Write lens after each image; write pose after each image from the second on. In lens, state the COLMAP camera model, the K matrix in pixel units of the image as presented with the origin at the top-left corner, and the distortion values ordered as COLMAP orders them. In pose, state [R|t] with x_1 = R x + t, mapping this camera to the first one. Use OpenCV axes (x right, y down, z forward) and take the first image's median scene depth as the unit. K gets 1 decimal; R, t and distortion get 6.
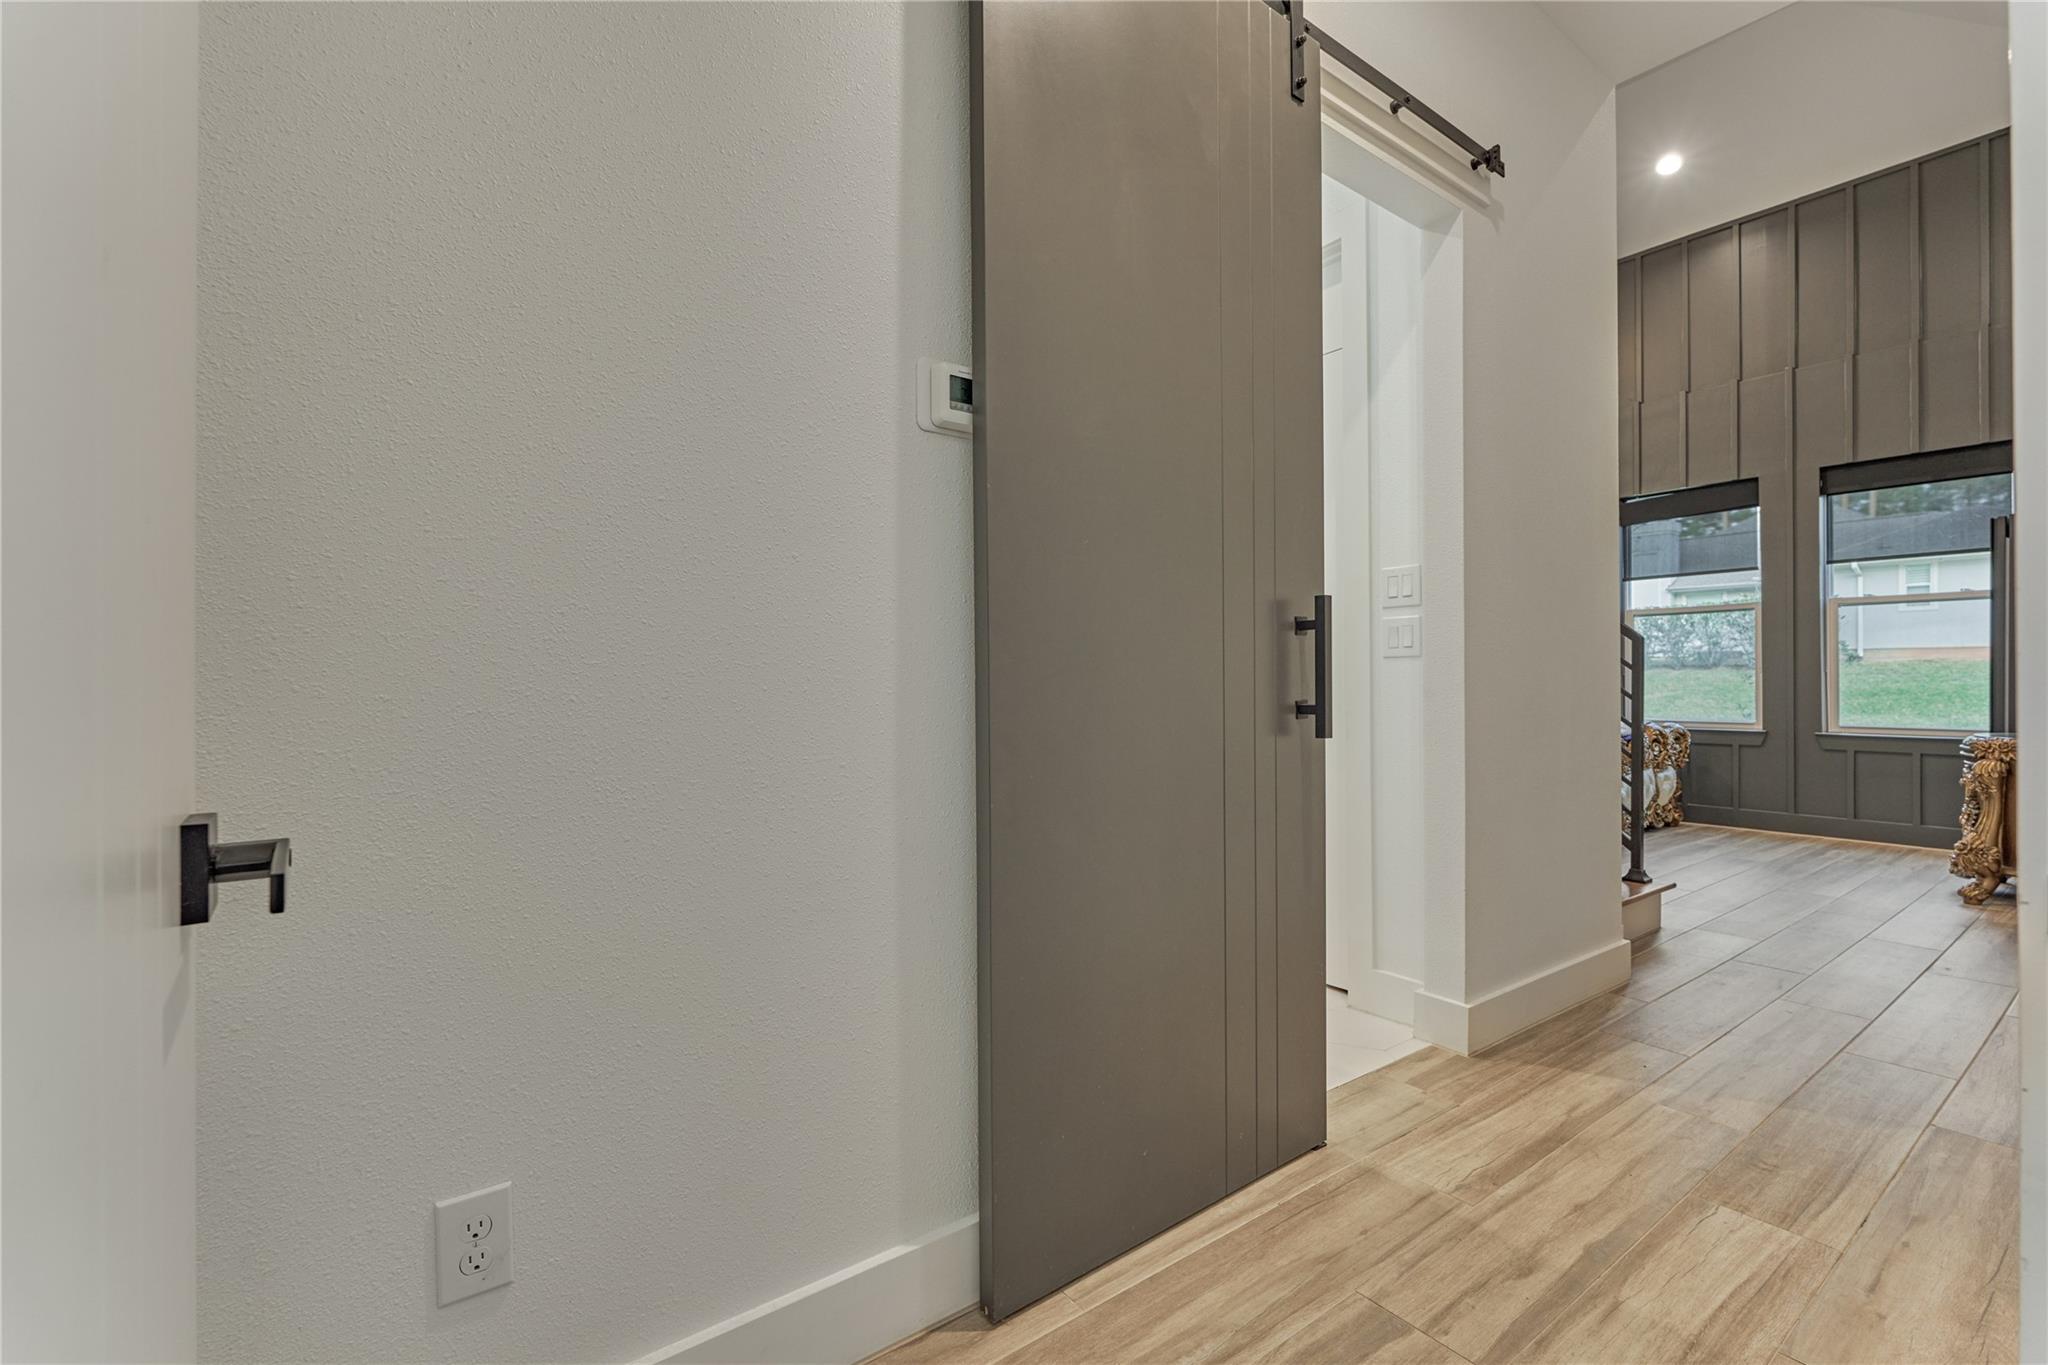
lens RADIAL K [[890.0, 0, 1024.0], [0, 890.0, 682.5], [0, 0, 1]] dist [-0.004453, 0.000738]
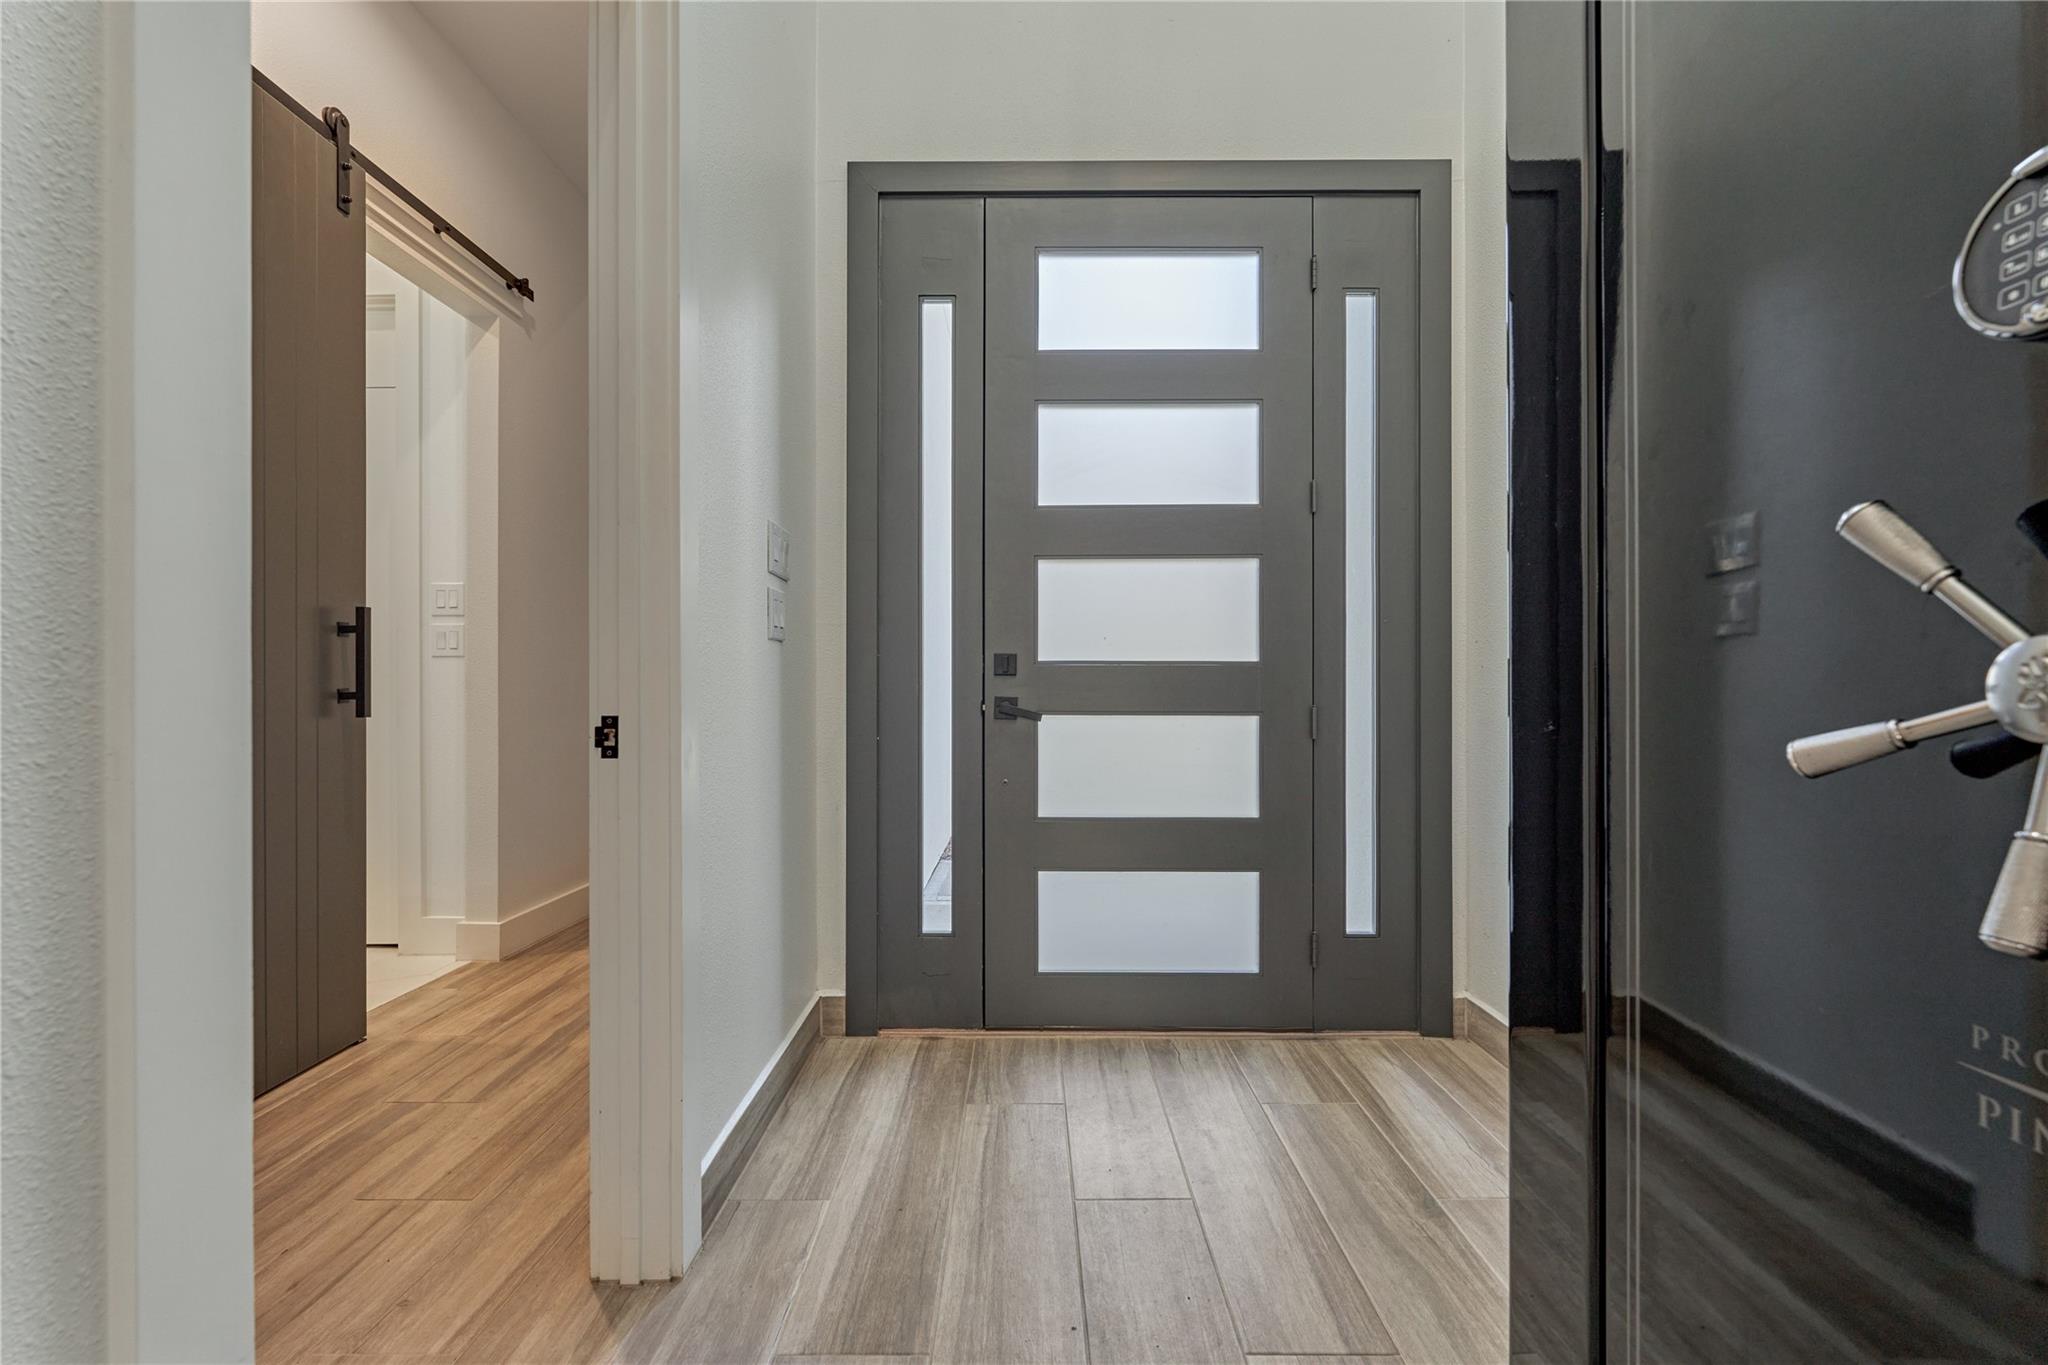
lens RADIAL K [[890.1, 0, 1024.0], [0, 890.1, 682.5], [0, 0, 1]] dist [-0.002606, -0.000703]
pose [[0.595548, 0.004663, 0.803306, -0.120237], [-0.002129, 0.999989, -0.004226, 0.014281], [-0.803317, 0.000807, 0.595552, -0.504612]]
